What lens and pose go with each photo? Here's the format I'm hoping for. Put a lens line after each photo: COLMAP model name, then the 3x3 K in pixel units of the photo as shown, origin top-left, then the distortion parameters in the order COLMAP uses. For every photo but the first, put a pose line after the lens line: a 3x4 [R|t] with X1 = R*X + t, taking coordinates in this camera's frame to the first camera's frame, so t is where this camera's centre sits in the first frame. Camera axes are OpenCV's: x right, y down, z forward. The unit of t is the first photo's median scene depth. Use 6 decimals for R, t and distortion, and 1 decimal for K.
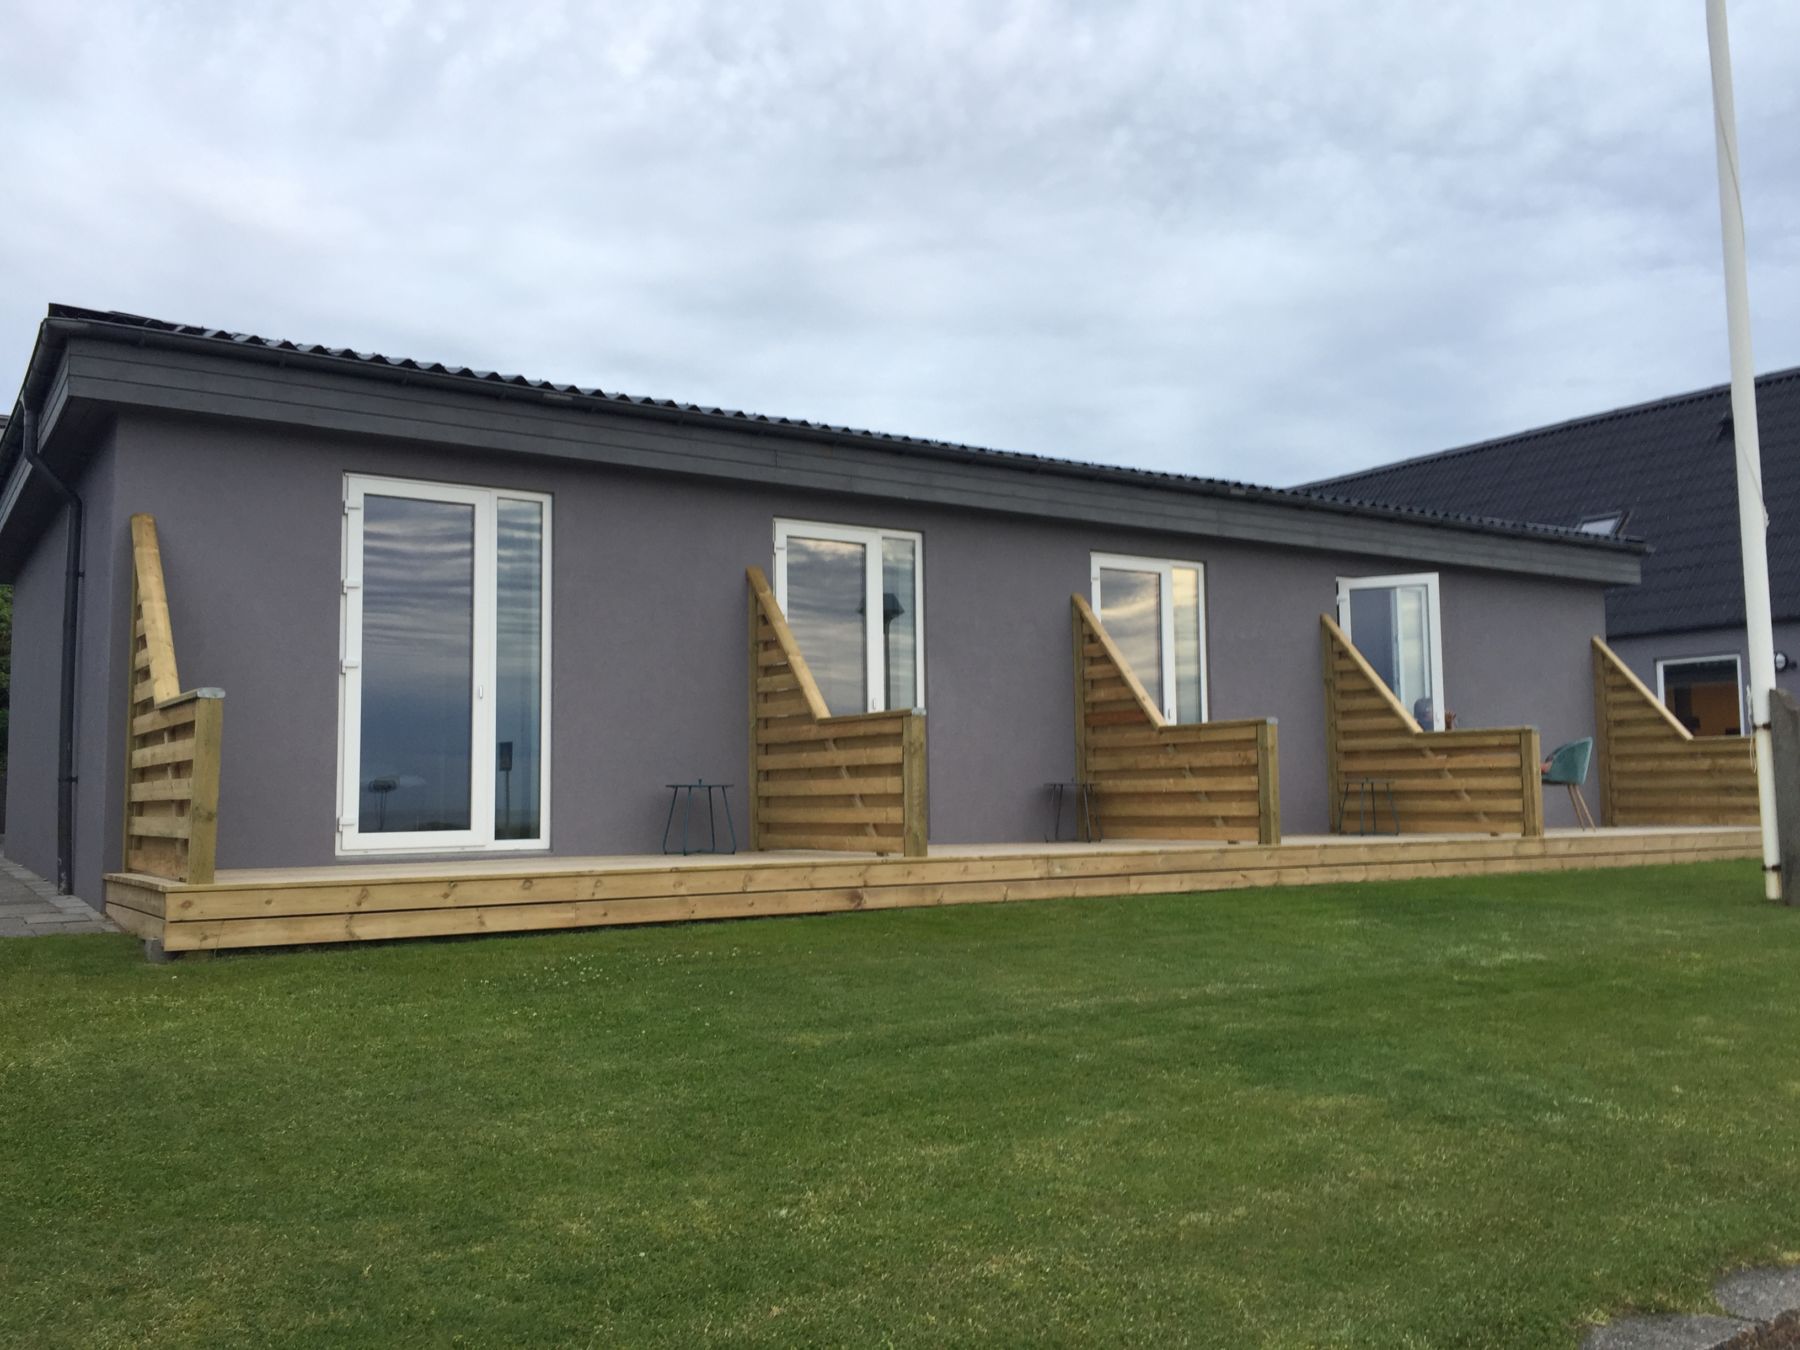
lens RADIAL K [[1520.8, 0, 899.2], [0, 1520.8, 673.7], [0, 0, 1]] dist [0.047474, -0.001618]
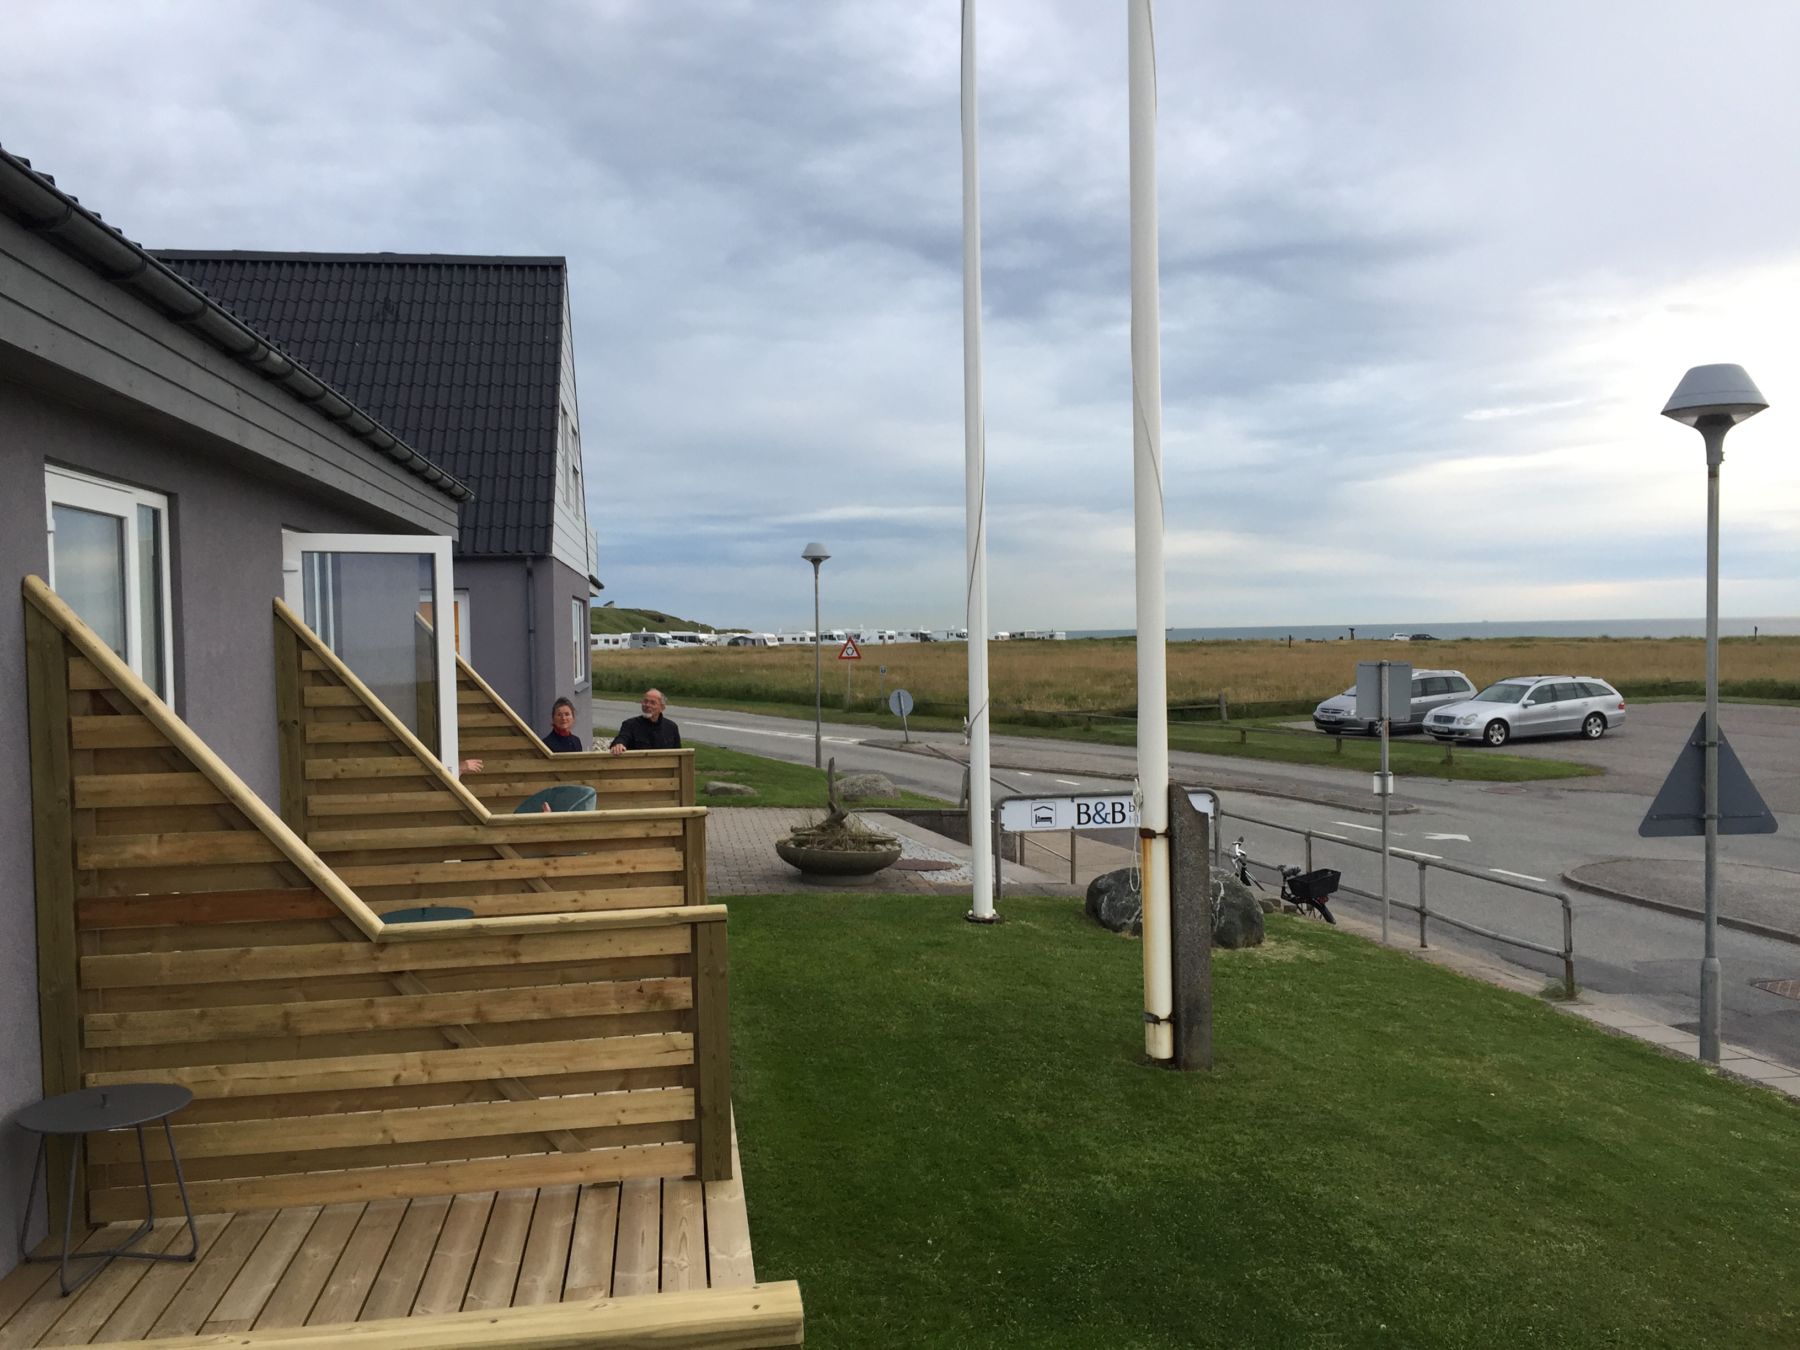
lens RADIAL K [[1520.8, 0, 902.0], [0, 1520.8, 676.1], [0, 0, 1]] dist [0.047474, -0.001618]
pose [[0.419234, -0.022050, 0.907610, -0.144544], [-0.058803, 0.996946, 0.051382, -0.063342], [-0.905972, -0.074911, 0.416658, 0.691052]]
